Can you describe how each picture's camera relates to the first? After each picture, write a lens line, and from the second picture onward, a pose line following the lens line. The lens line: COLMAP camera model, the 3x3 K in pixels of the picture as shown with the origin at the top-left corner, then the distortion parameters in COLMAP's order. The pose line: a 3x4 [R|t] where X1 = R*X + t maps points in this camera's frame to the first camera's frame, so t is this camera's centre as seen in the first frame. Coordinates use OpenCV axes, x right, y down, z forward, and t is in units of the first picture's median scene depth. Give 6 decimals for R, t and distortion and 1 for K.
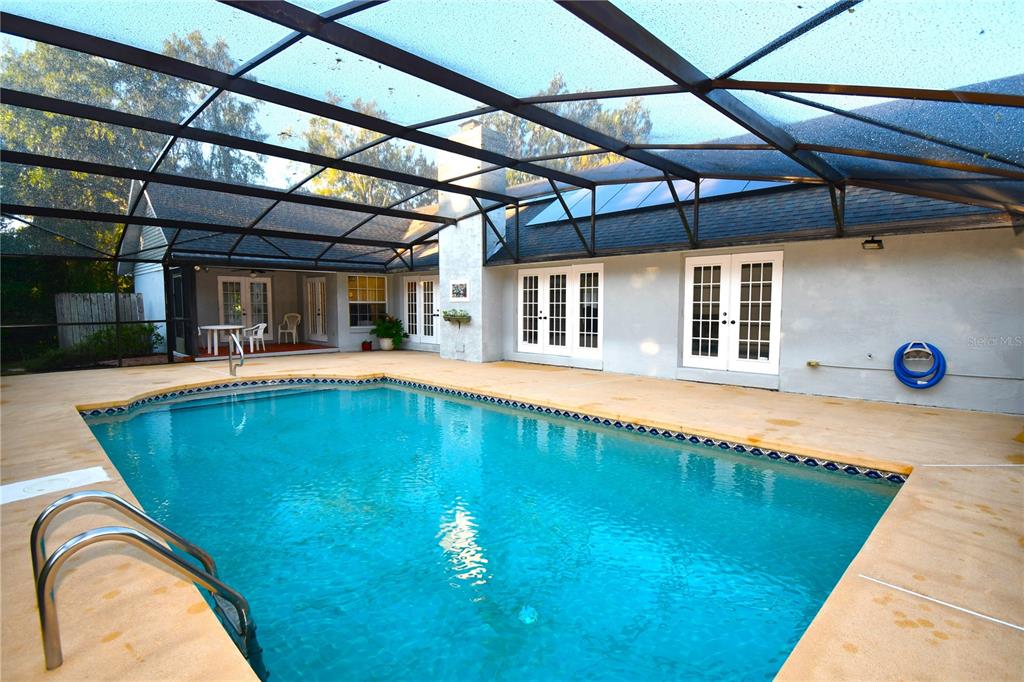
lens RADIAL K [[490.7, 0, 508.6], [0, 490.7, 341.6], [0, 0, 1]] dist [0.022307, -0.000075]
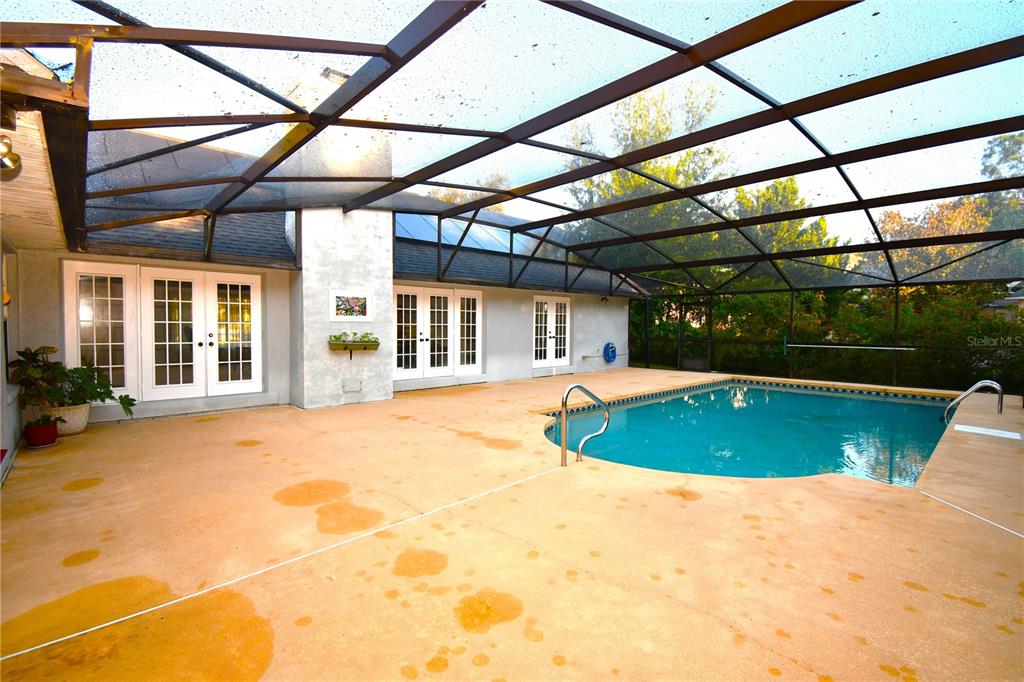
lens RADIAL K [[466.8, 0, 510.5], [0, 466.8, 332.6], [0, 0, 1]] dist [0.030768, -0.033885]
pose [[0.040777, -0.012614, 0.999089, -0.807013], [0.072591, 0.997315, 0.009629, -0.057784], [-0.996528, 0.072132, 0.041583, 0.780096]]
